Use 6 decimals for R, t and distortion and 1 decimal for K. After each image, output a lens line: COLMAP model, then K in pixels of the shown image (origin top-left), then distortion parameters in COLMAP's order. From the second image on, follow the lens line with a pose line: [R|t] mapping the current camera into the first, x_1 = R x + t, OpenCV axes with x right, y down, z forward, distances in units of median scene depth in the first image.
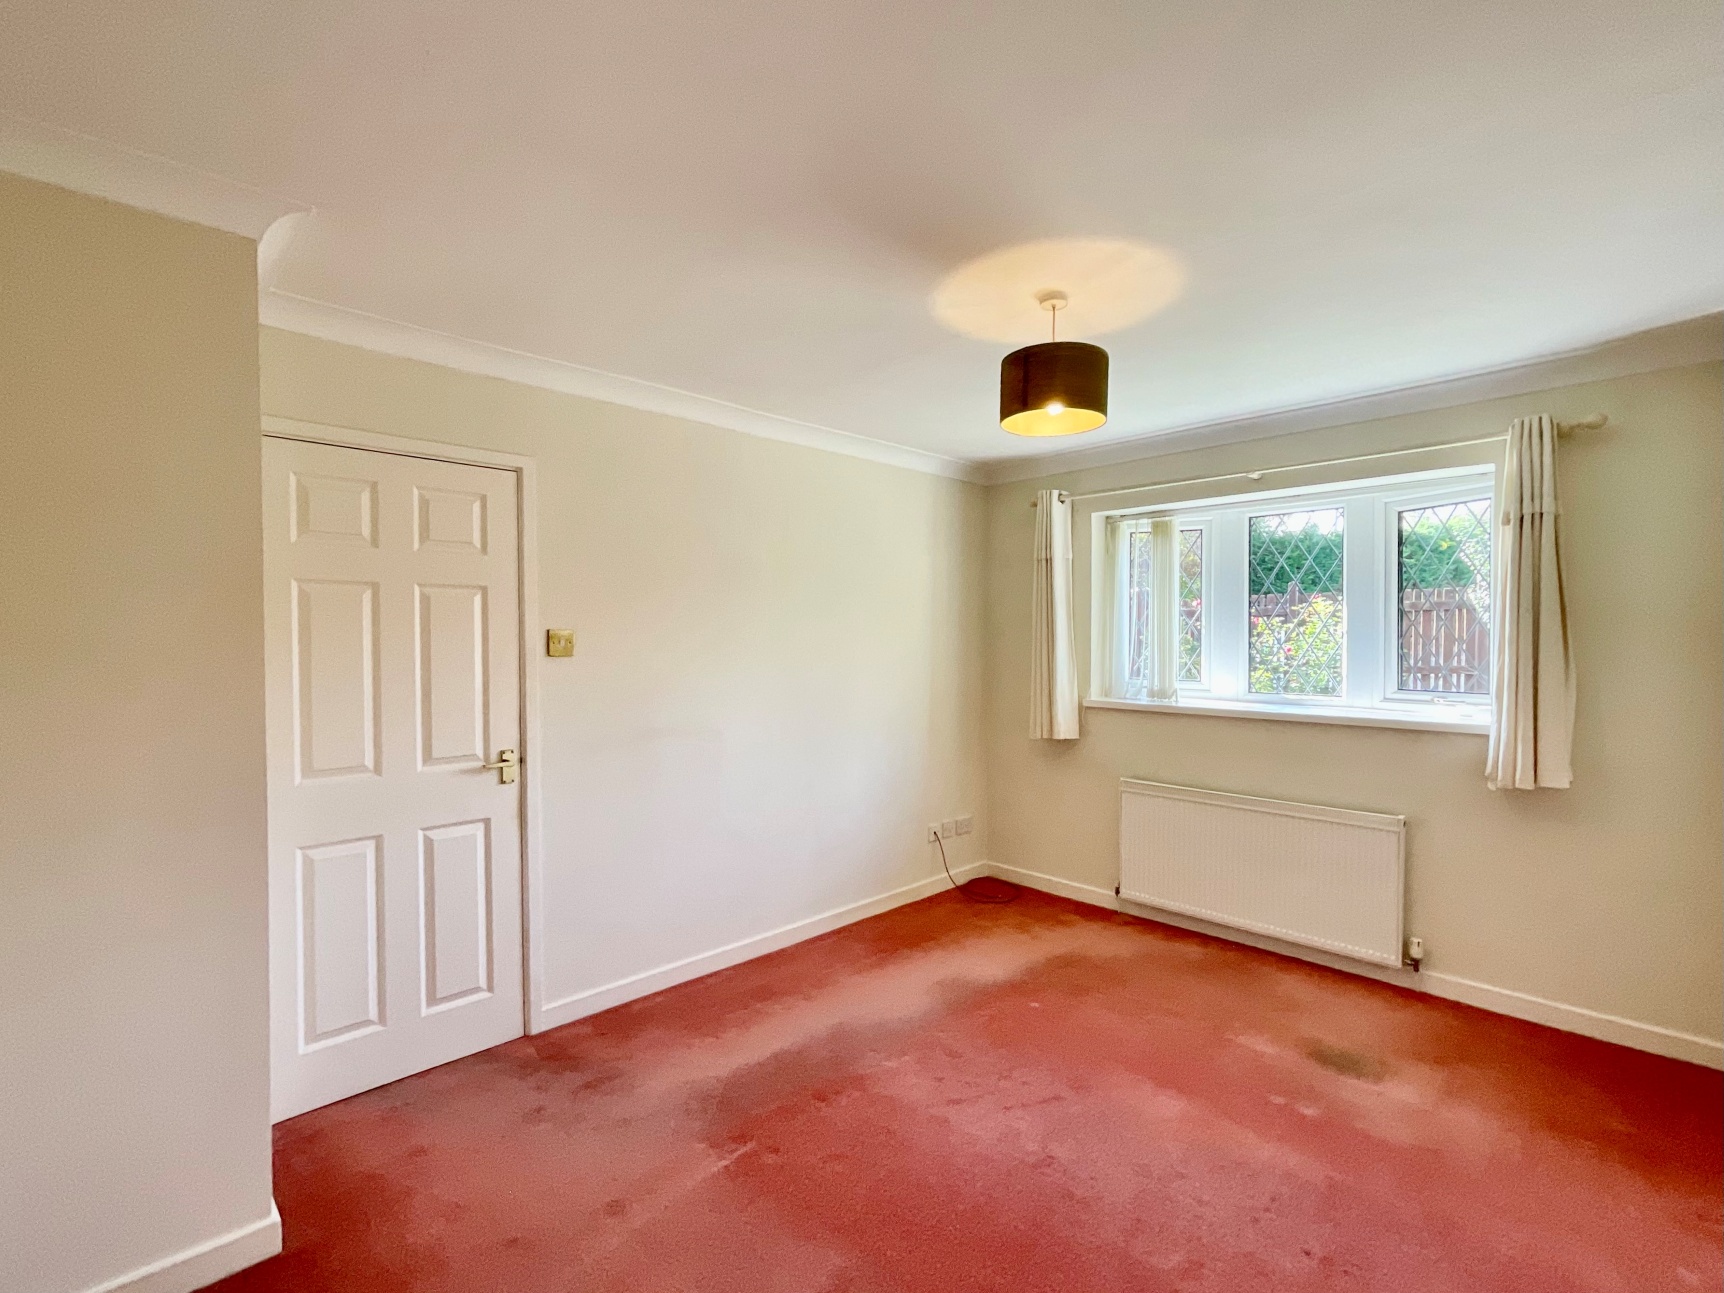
lens RADIAL K [[795.8, 0, 853.5], [0, 795.8, 649.4], [0, 0, 1]] dist [0.040582, 0.000738]
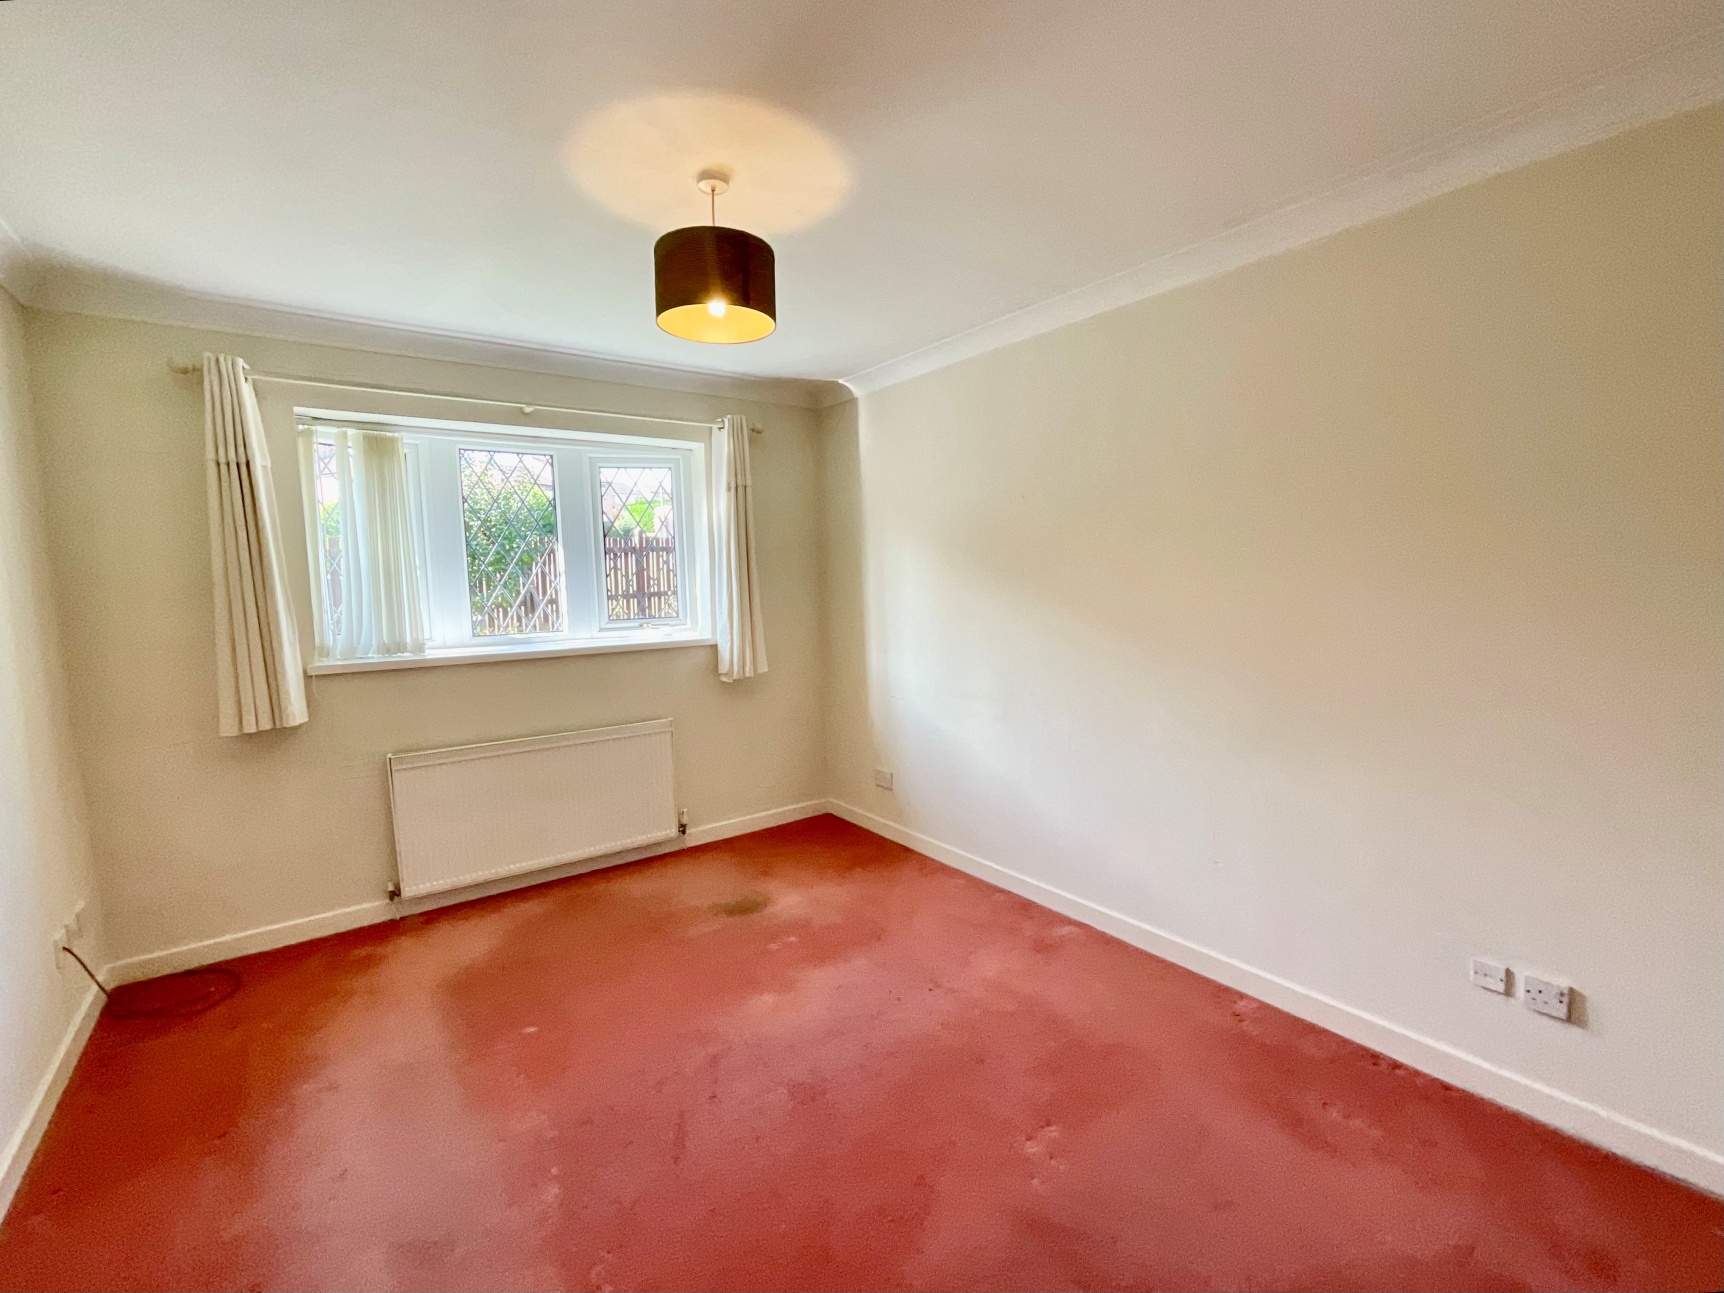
lens RADIAL K [[795.8, 0, 853.5], [0, 795.8, 649.4], [0, 0, 1]] dist [0.040582, 0.000738]
pose [[0.161587, -0.096719, 0.982107, -0.420977], [0.039971, 0.995010, 0.091414, -0.000228], [-0.986049, 0.024484, 0.164647, 0.458550]]
